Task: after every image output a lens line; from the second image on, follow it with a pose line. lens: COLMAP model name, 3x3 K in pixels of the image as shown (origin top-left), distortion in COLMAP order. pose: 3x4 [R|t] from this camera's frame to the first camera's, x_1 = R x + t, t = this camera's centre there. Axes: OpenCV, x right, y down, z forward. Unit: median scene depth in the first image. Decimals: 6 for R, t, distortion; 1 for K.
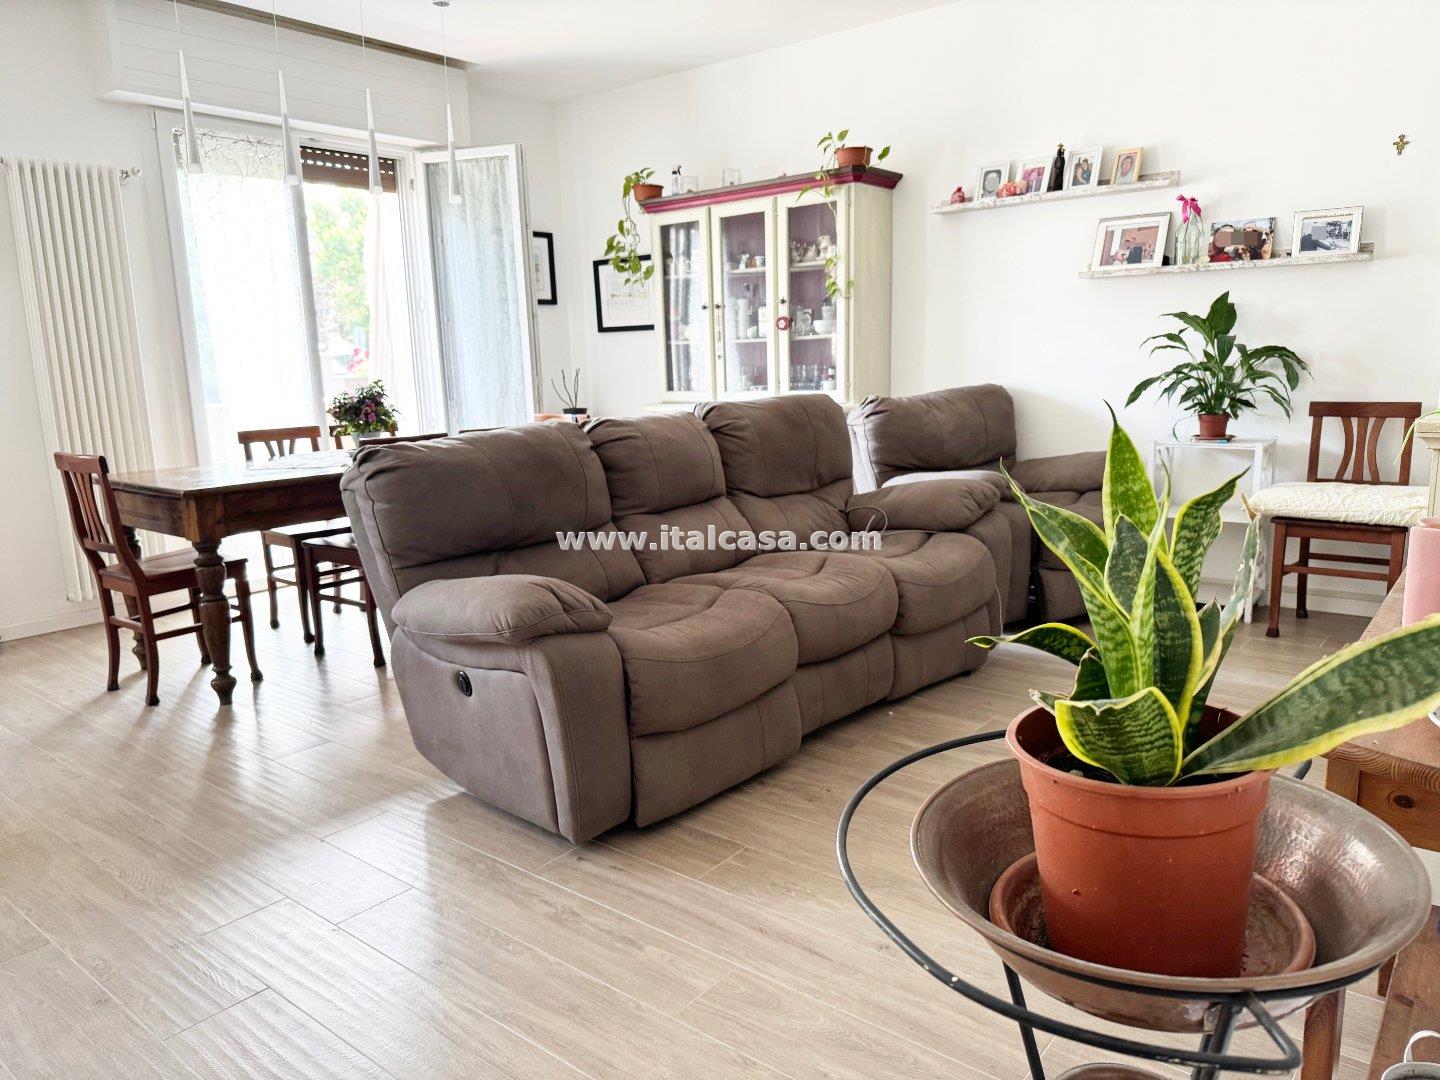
lens RADIAL K [[1007.0, 0, 719.7], [0, 1007.0, 577.2], [0, 0, 1]] dist [0.062056, -0.077552]
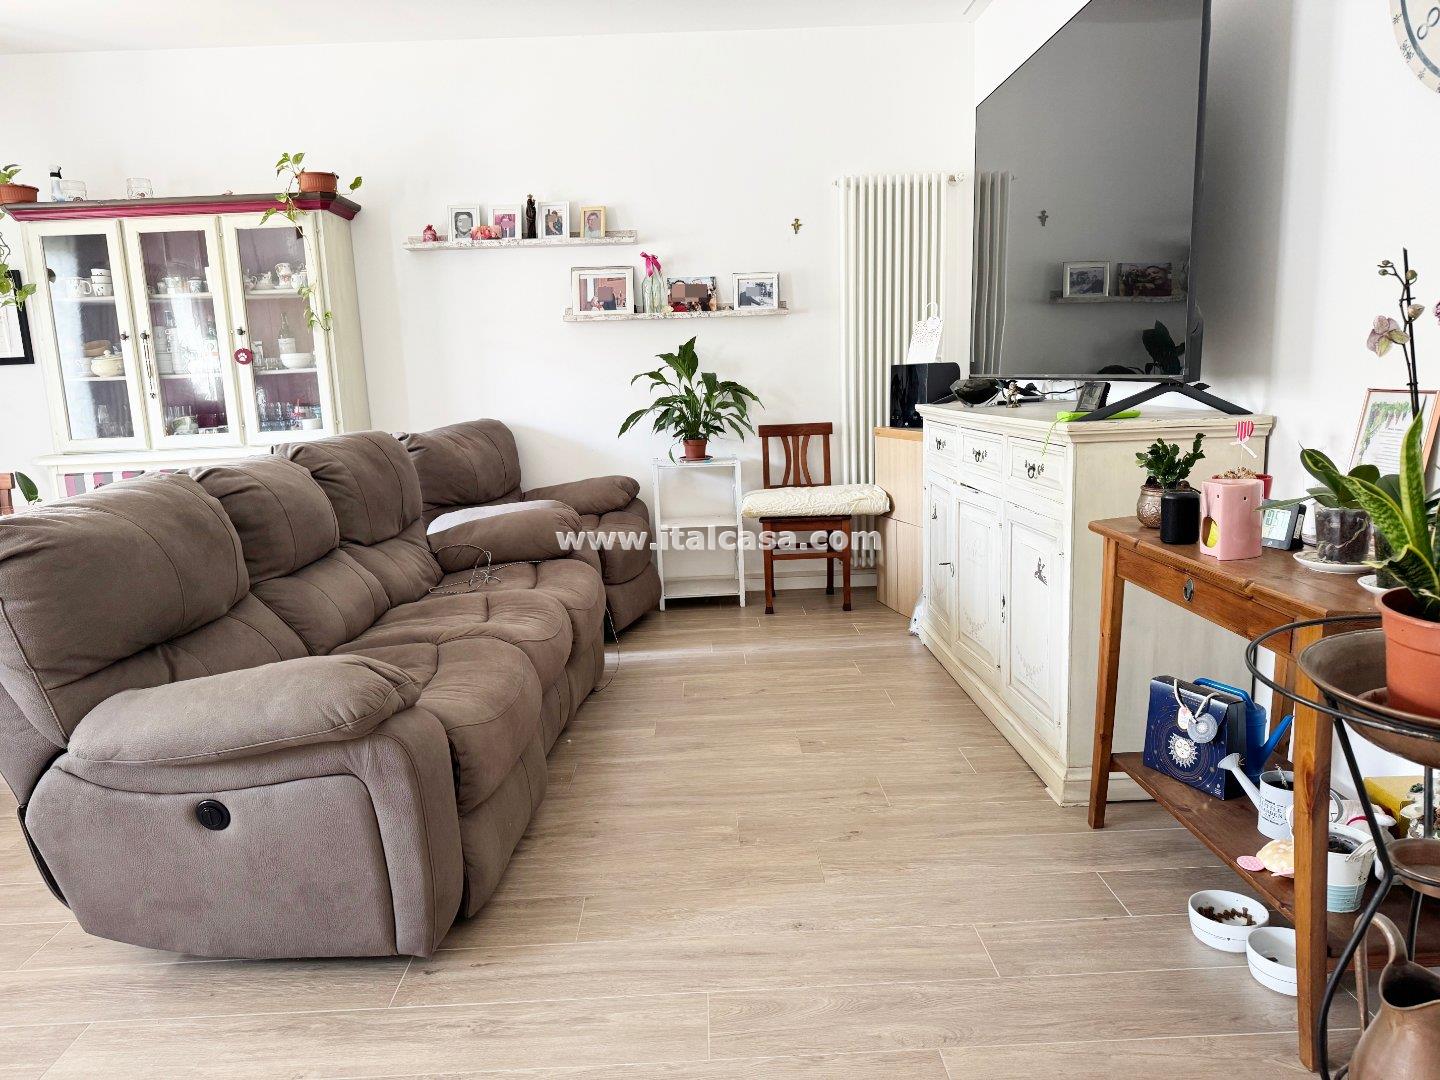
lens RADIAL K [[1007.0, 0, 720.7], [0, 1007.0, 568.2], [0, 0, 1]] dist [0.062056, -0.077552]
pose [[0.764140, -0.124314, 0.632959, -0.243007], [0.152380, 0.988270, 0.010136, -0.016924], [-0.626794, 0.088704, 0.774119, 0.079626]]
